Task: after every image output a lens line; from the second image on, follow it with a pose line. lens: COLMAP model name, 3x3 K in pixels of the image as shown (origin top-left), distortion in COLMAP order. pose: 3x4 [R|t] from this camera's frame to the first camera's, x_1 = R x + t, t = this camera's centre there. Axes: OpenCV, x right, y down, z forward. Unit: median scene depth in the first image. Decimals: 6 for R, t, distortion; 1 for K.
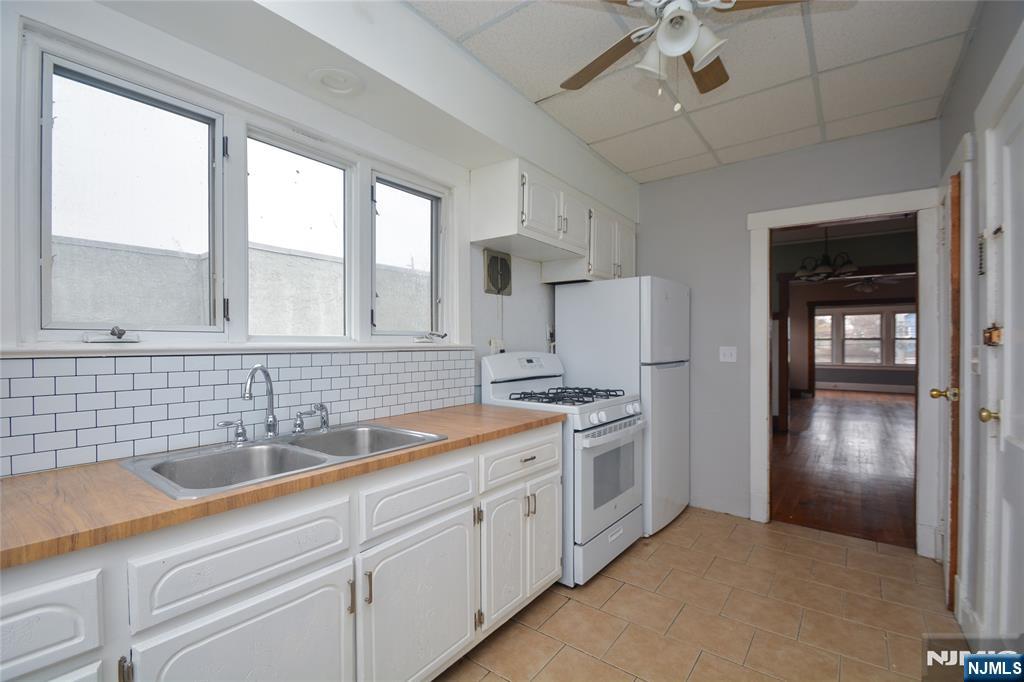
lens RADIAL K [[463.1, 0, 508.9], [0, 463.1, 340.8], [0, 0, 1]] dist [0.000875, -0.003883]
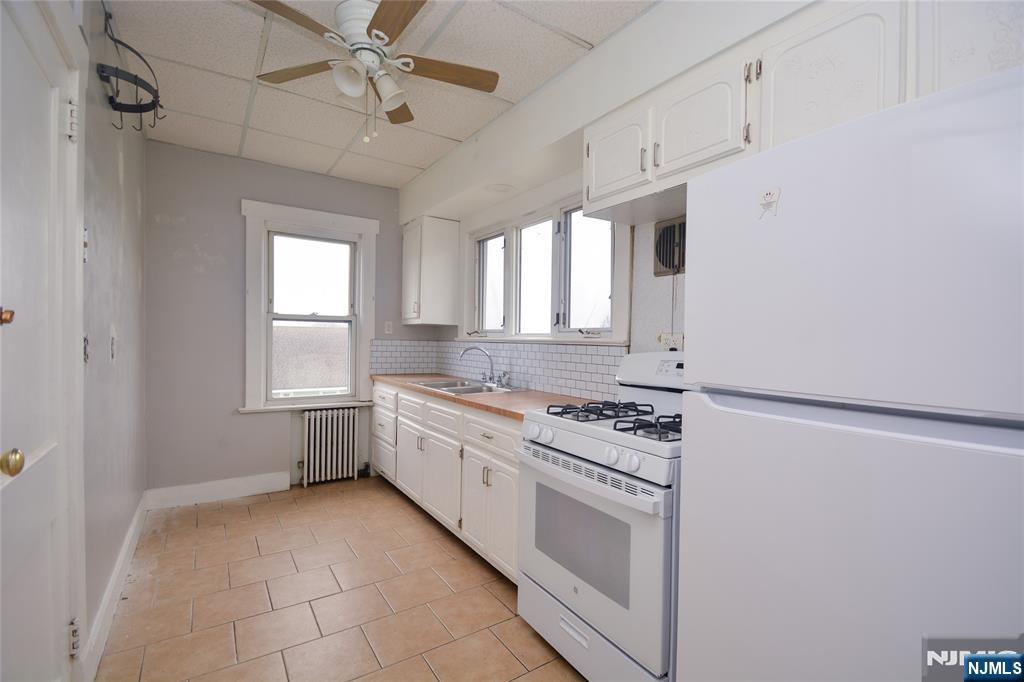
lens RADIAL K [[463.1, 0, 510.9], [0, 463.1, 341.0], [0, 0, 1]] dist [0.000875, -0.003883]
pose [[-0.347386, 0.000990, -0.937722, 0.953817], [-0.007870, 0.999961, 0.003971, 0.008863], [0.937689, 0.008759, -0.347365, 1.247870]]
